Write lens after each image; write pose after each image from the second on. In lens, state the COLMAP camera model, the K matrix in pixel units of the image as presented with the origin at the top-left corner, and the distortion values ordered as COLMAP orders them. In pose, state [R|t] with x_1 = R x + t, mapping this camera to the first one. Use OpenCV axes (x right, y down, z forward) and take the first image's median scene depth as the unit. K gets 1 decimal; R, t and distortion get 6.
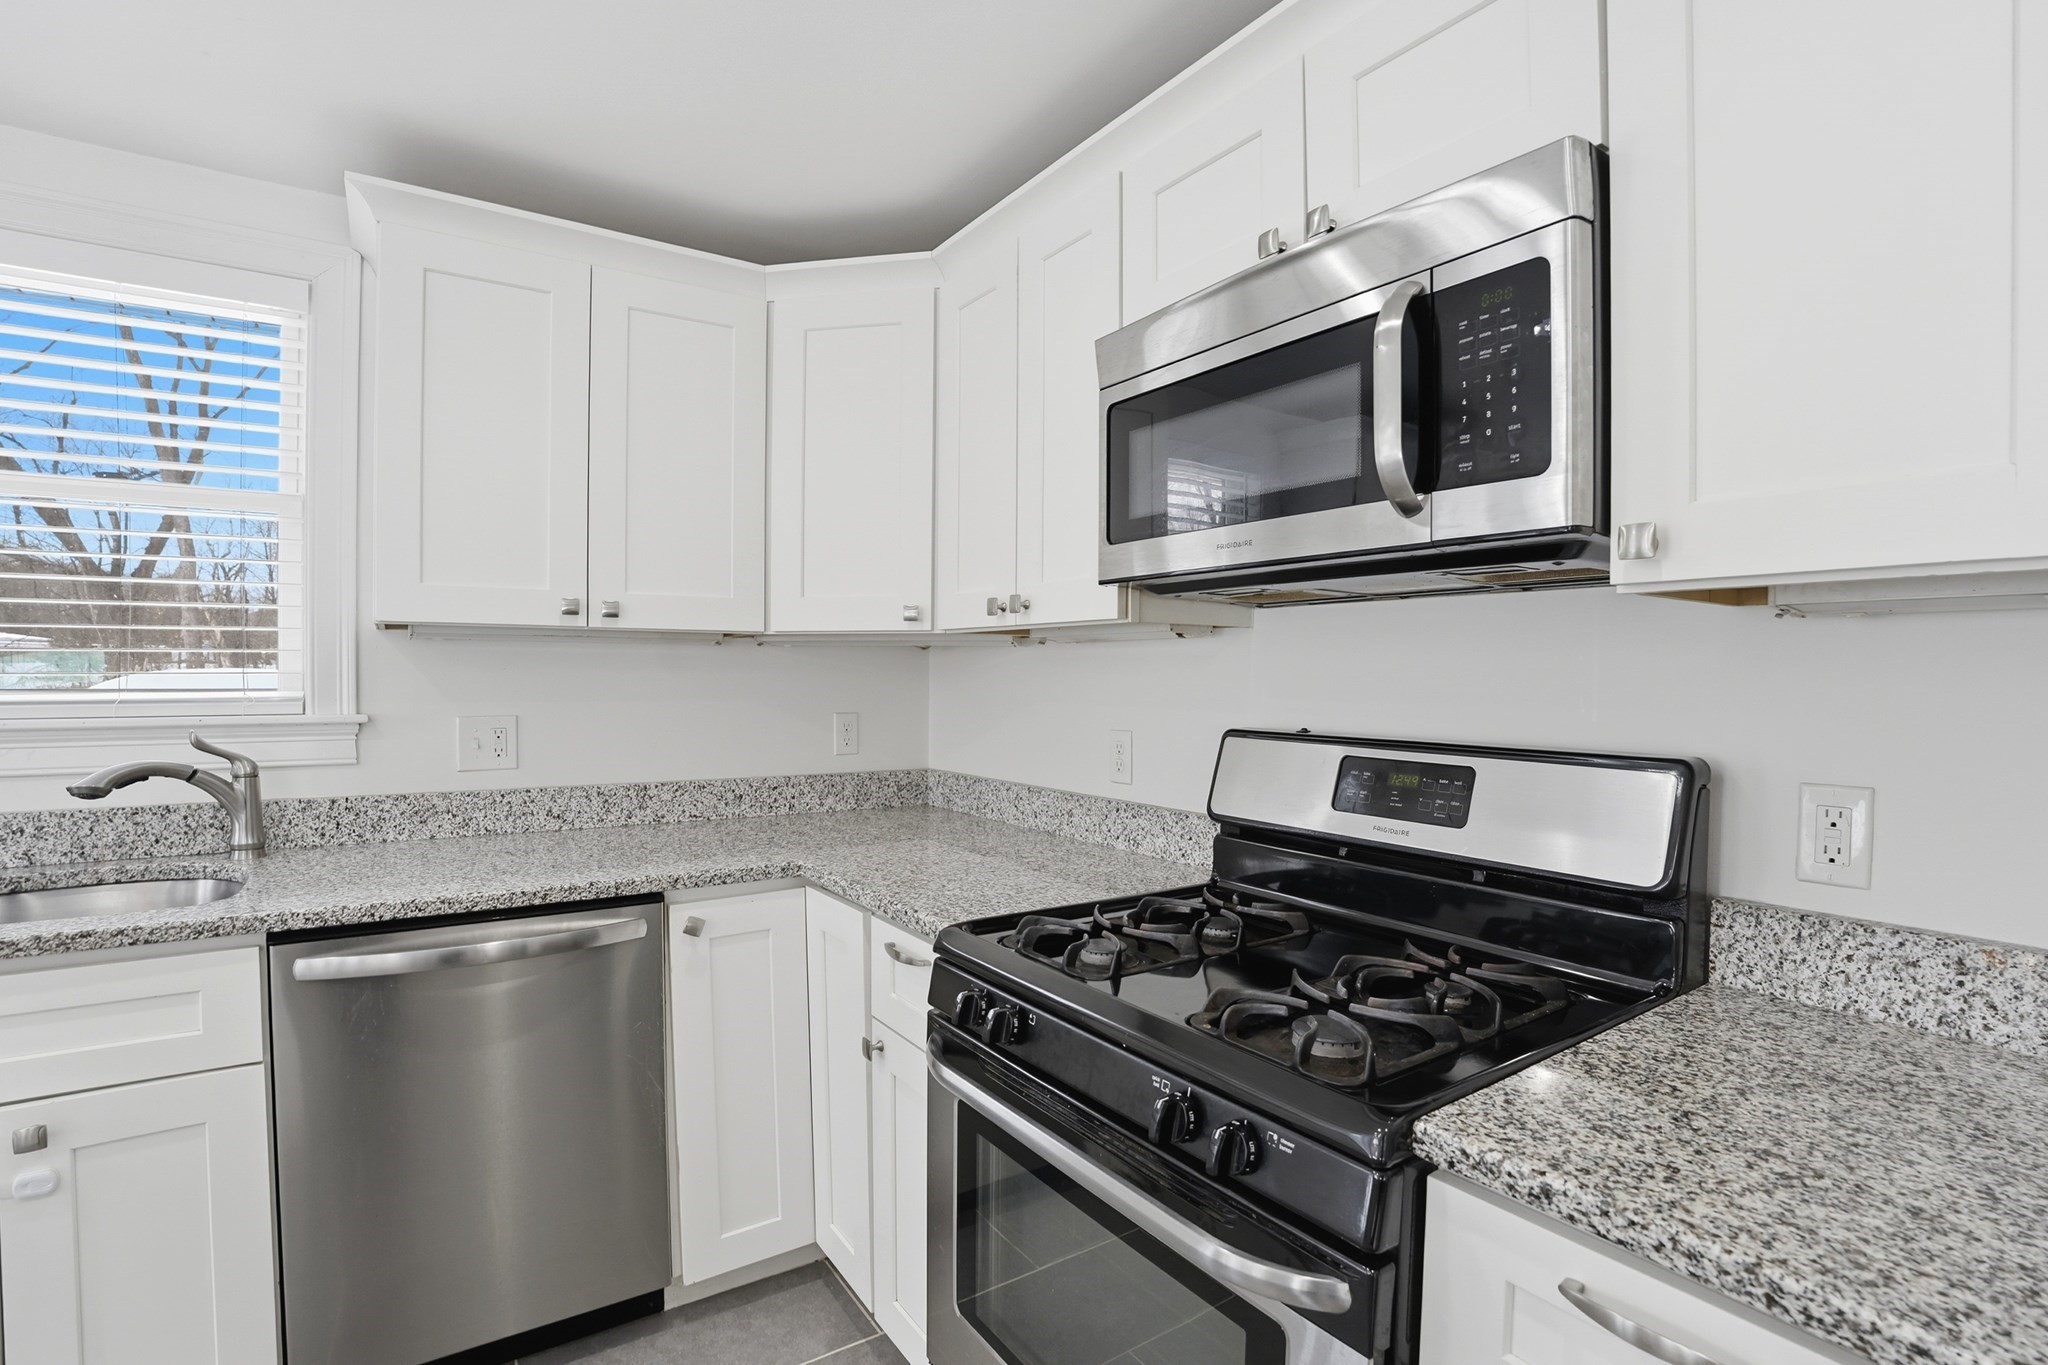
lens RADIAL K [[963.4, 0, 1028.3], [0, 963.4, 683.6], [0, 0, 1]] dist [-0.068015, 0.017968]
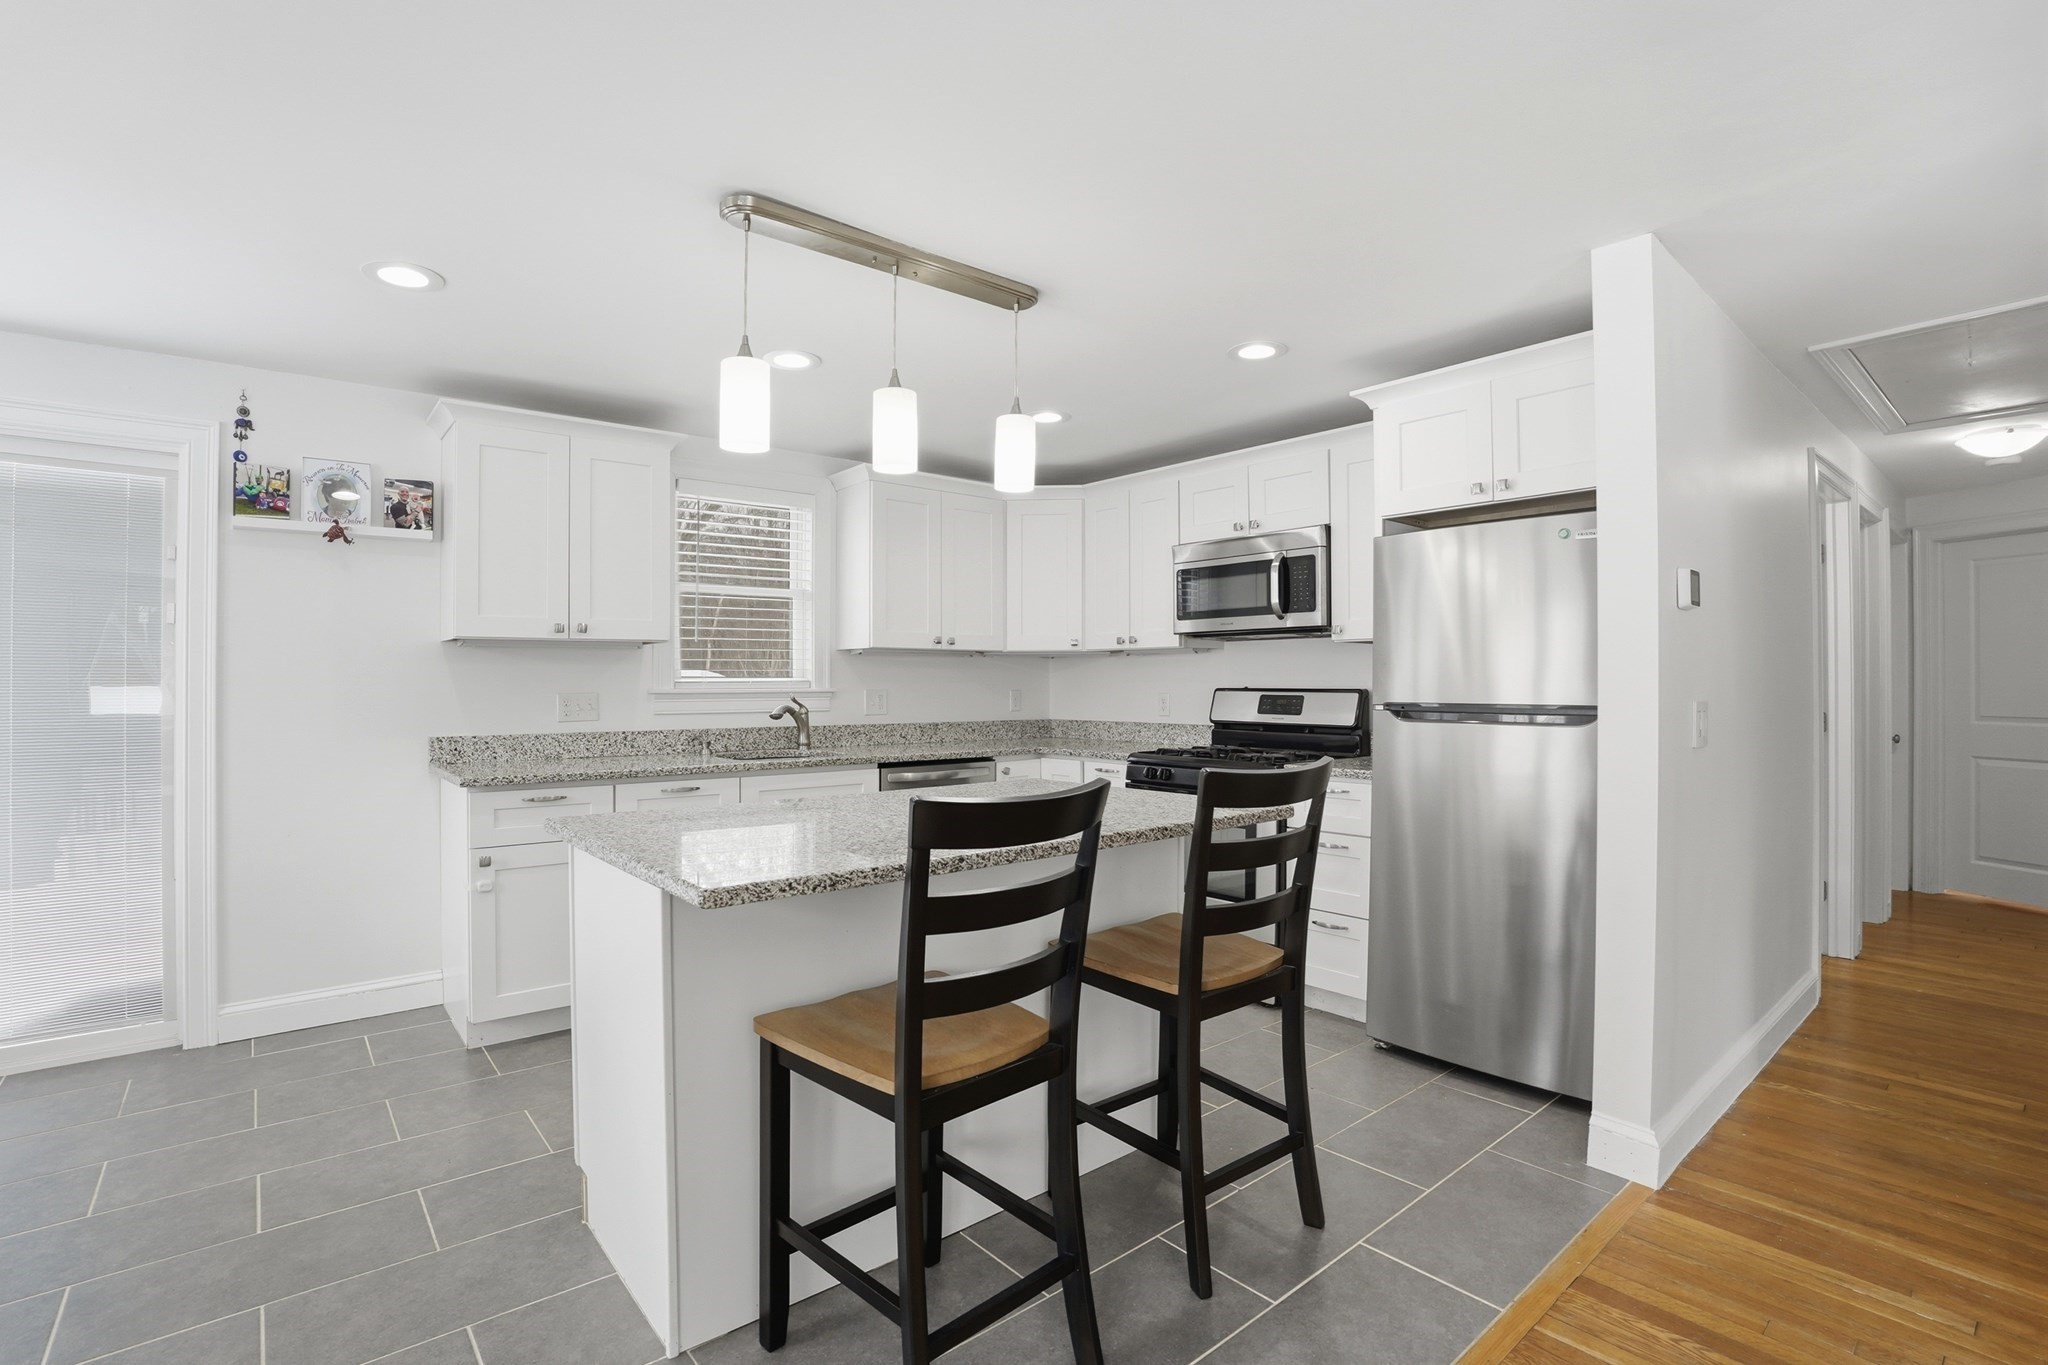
lens RADIAL K [[963.4, 0, 1026.7], [0, 963.4, 677.3], [0, 0, 1]] dist [-0.068015, 0.017968]
pose [[0.994980, -0.007219, 0.099814, -0.554823], [0.008790, 0.999844, -0.015314, 0.052159], [-0.099688, 0.016114, 0.994888, -1.515661]]
